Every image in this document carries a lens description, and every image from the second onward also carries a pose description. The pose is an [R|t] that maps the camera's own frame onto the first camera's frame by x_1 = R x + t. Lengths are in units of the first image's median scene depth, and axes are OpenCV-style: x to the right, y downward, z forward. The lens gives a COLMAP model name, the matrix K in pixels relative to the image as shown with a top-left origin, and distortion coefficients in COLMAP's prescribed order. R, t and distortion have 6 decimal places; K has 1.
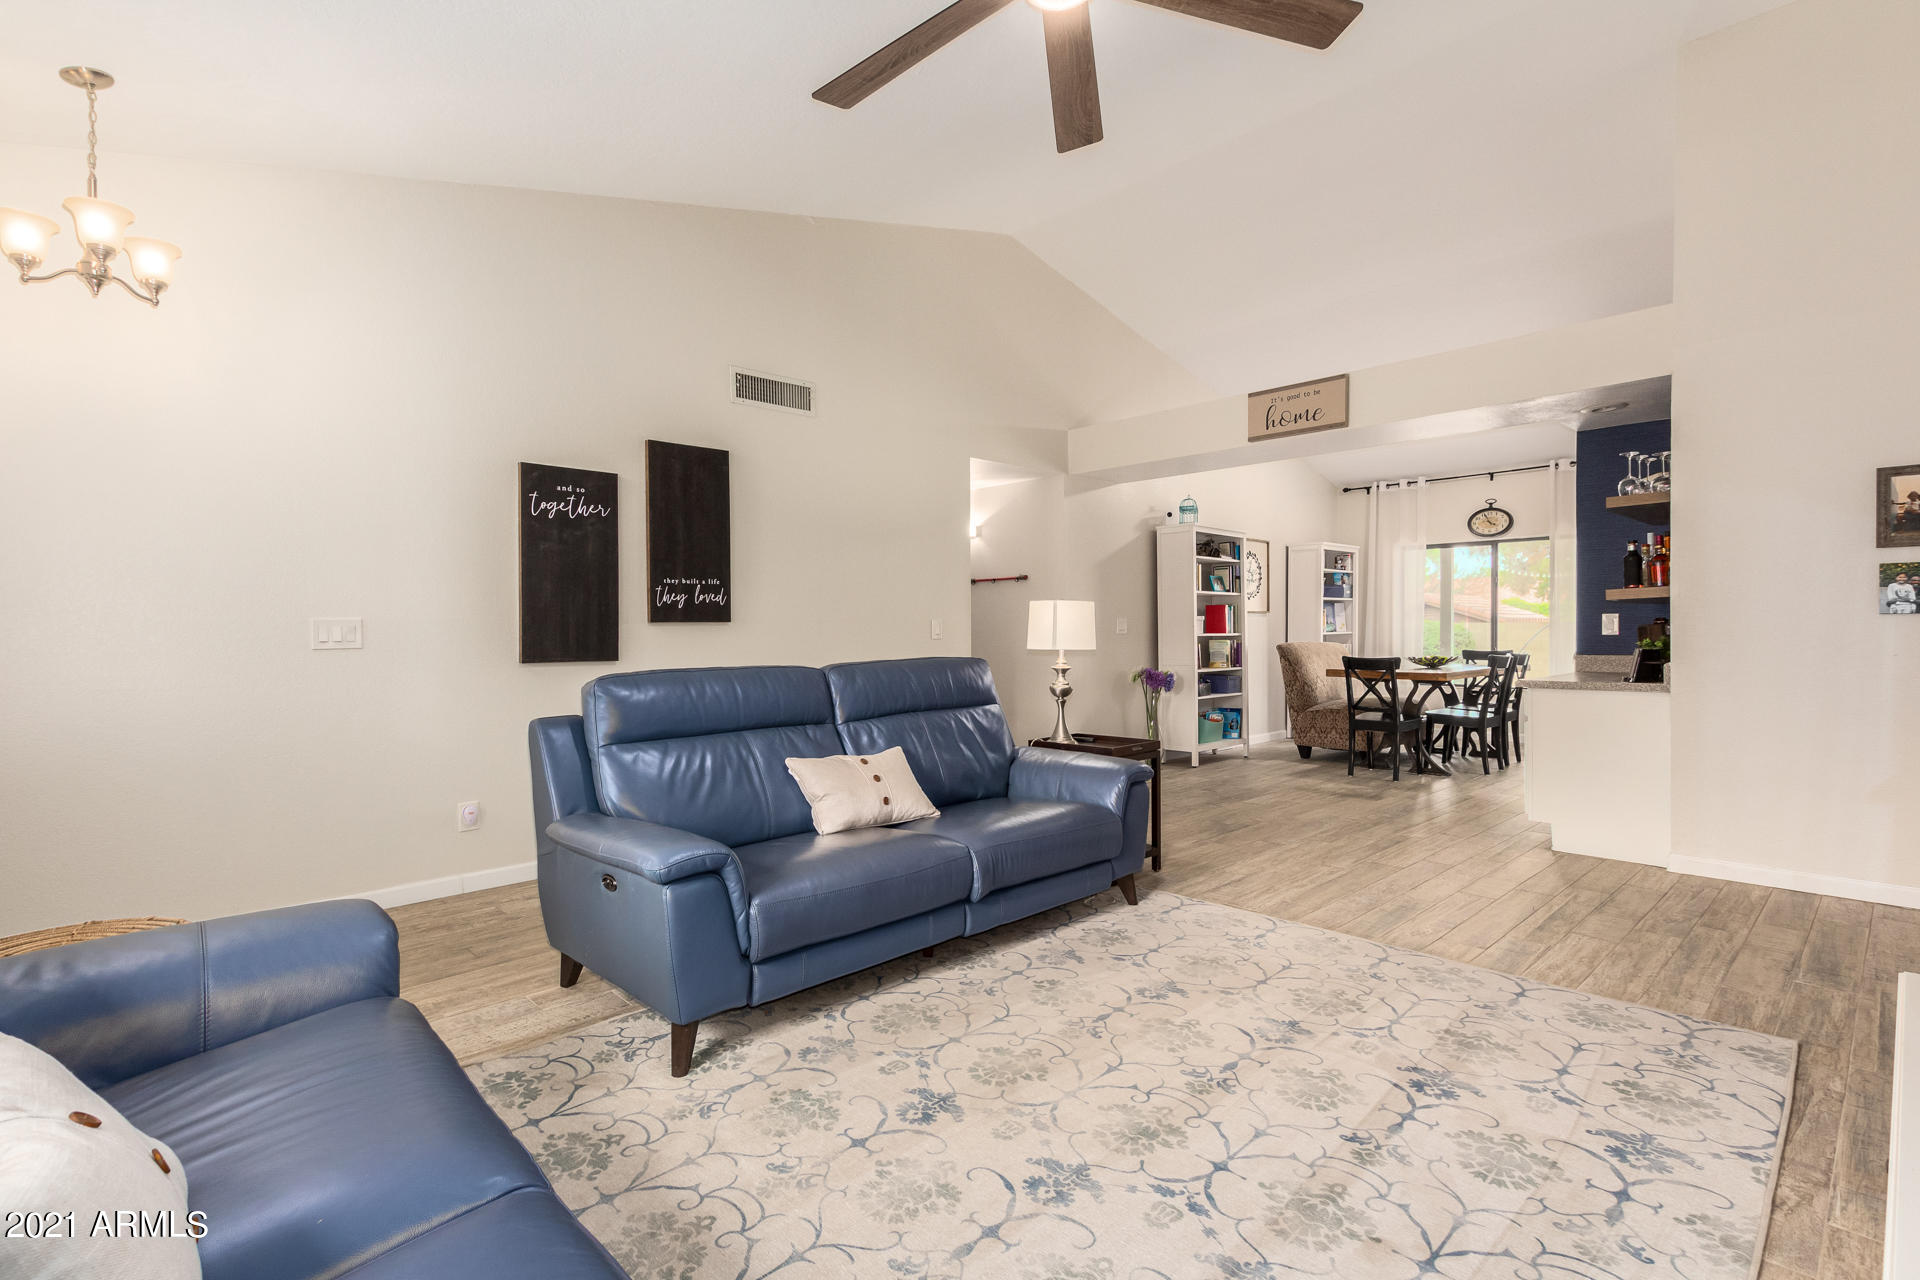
lens RADIAL K [[889.6, 0, 960.0], [0, 889.6, 640.0], [0, 0, 1]] dist [0.003378, -0.000282]
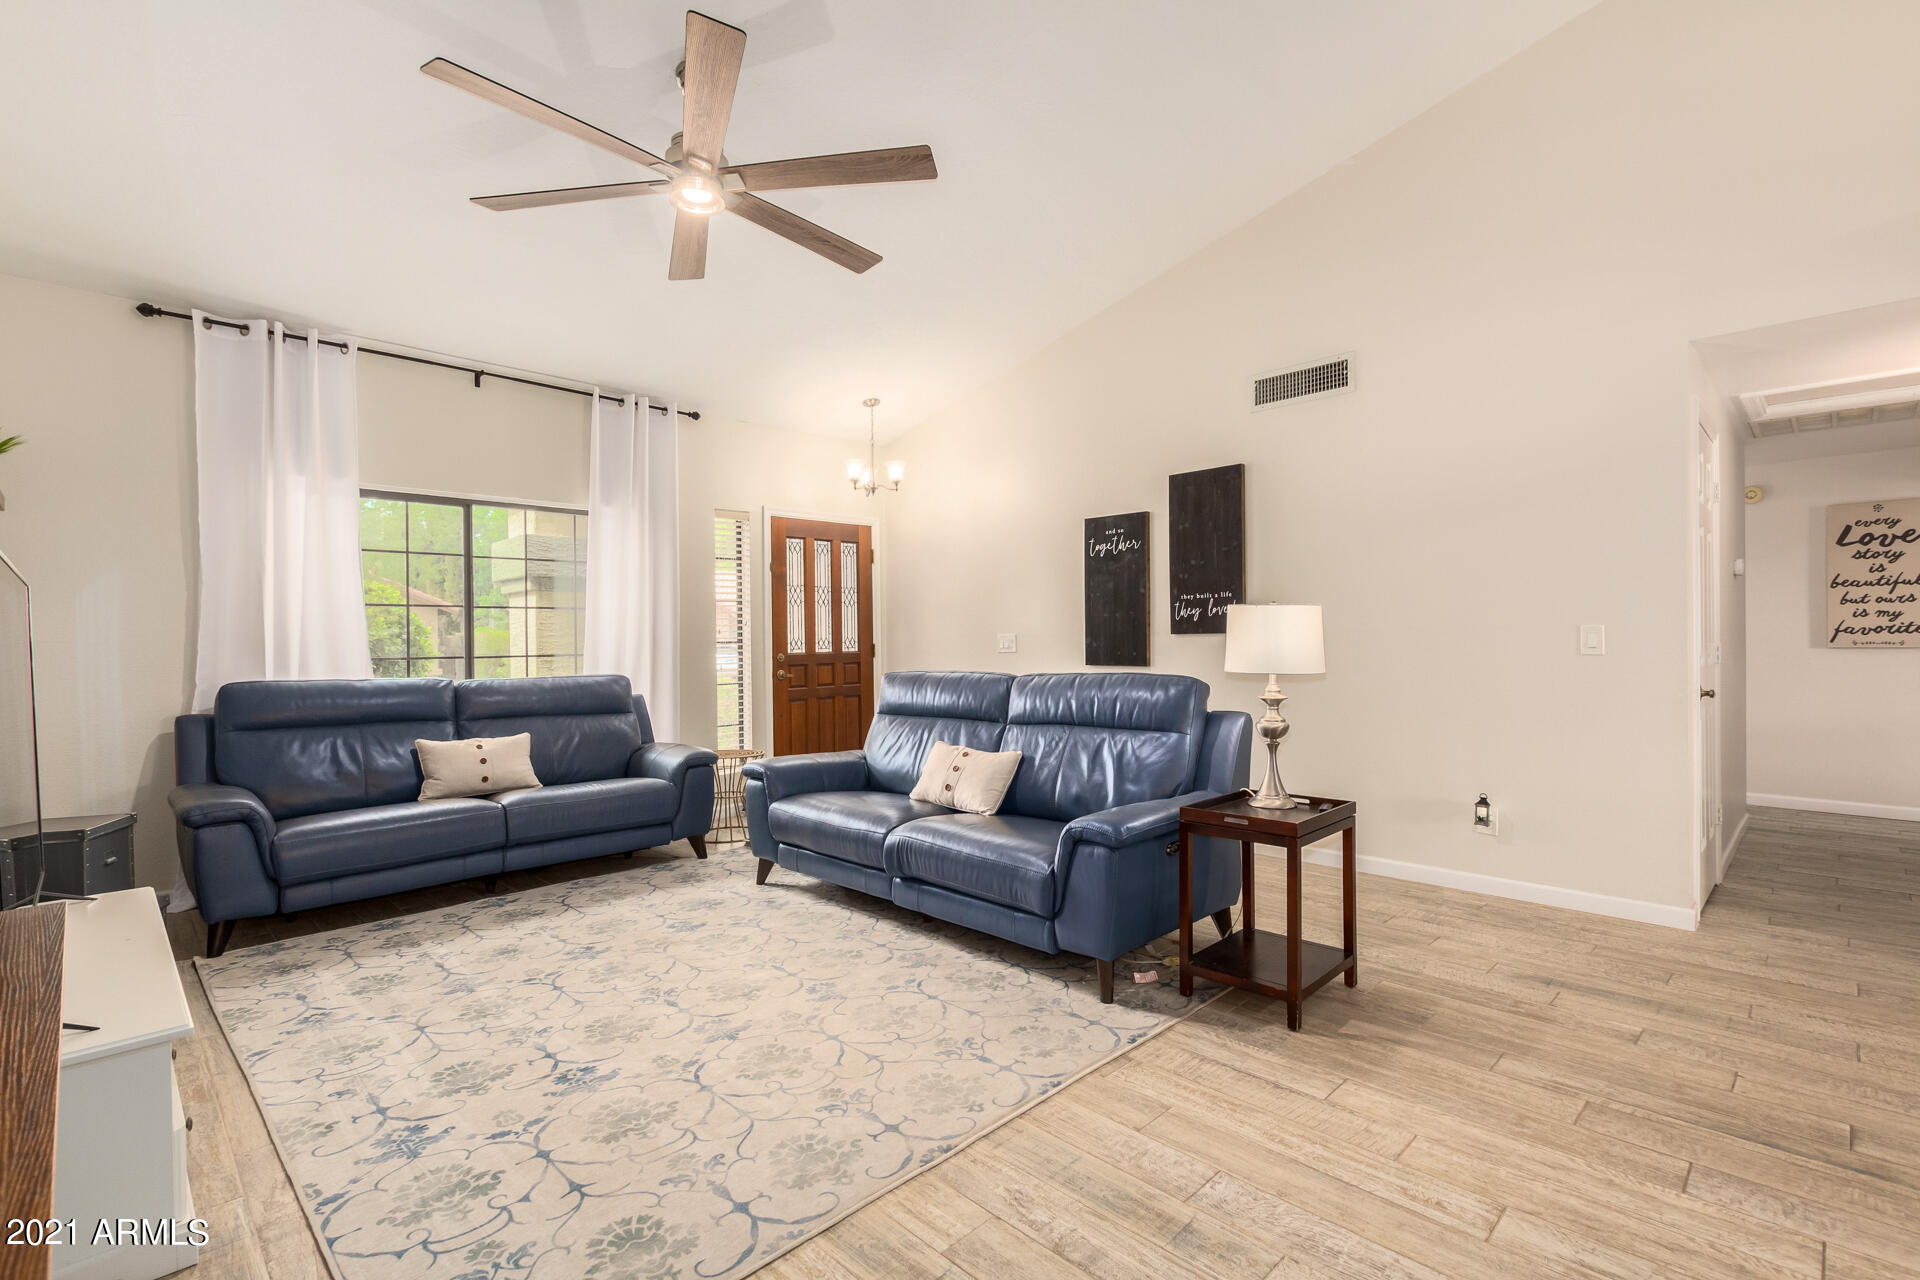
lens RADIAL K [[889.6, 0, 960.0], [0, 889.6, 640.0], [0, 0, 1]] dist [0.003378, -0.000282]
pose [[0.024704, 0.004868, -0.999683, 1.194981], [-0.007027, 0.999964, 0.004695, -0.024225], [0.999670, 0.006908, 0.024737, 1.058671]]
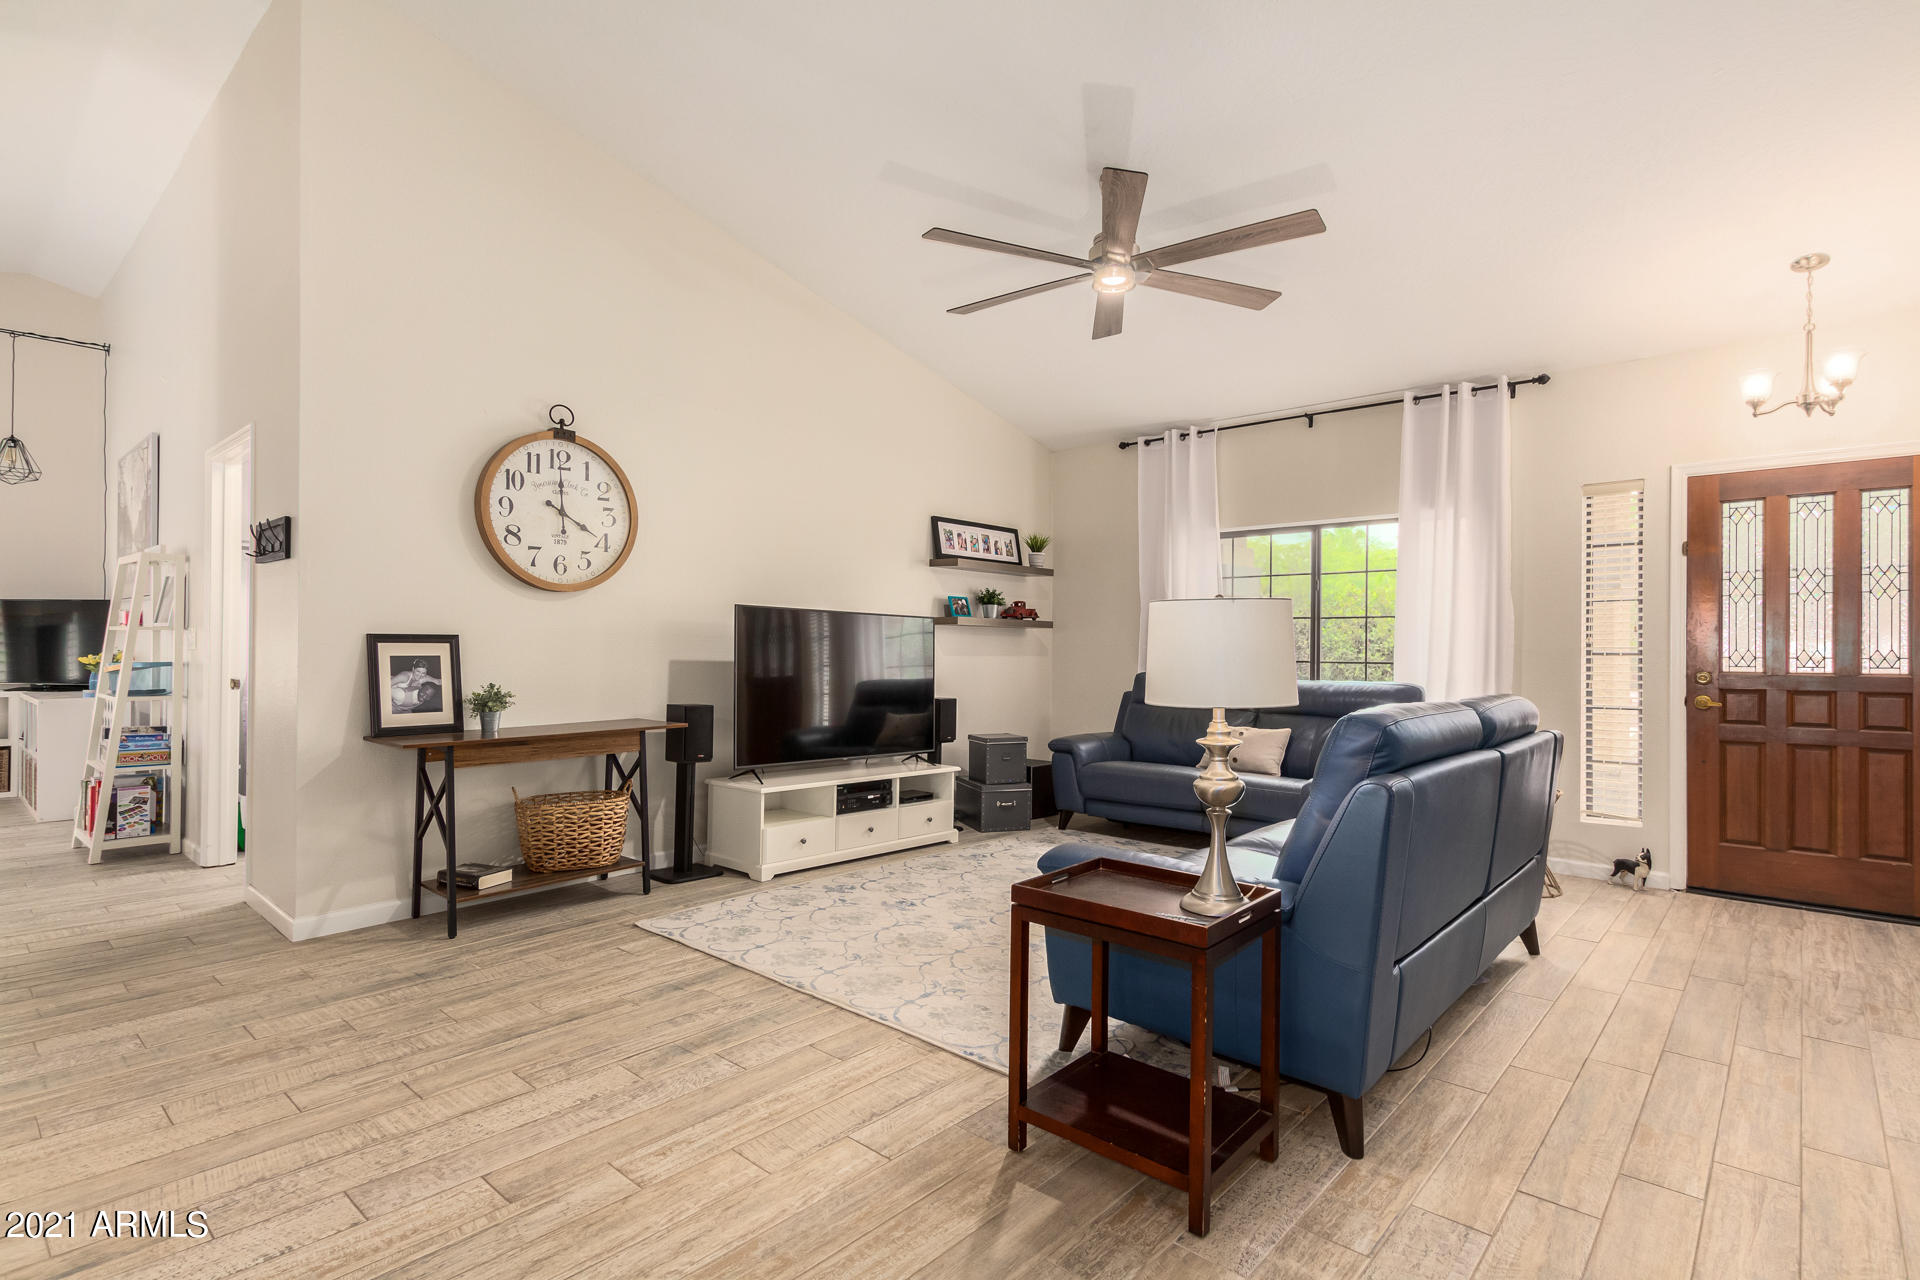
lens RADIAL K [[939.9, 0, 960.0], [0, 939.9, 640.0], [0, 0, 1]] dist [0.031663, -0.000184]
pose [[-0.997656, -0.004323, -0.068295, 0.408892], [-0.005051, 0.999932, 0.010490, -0.041962], [0.068245, 0.010810, -0.997610, 2.159133]]
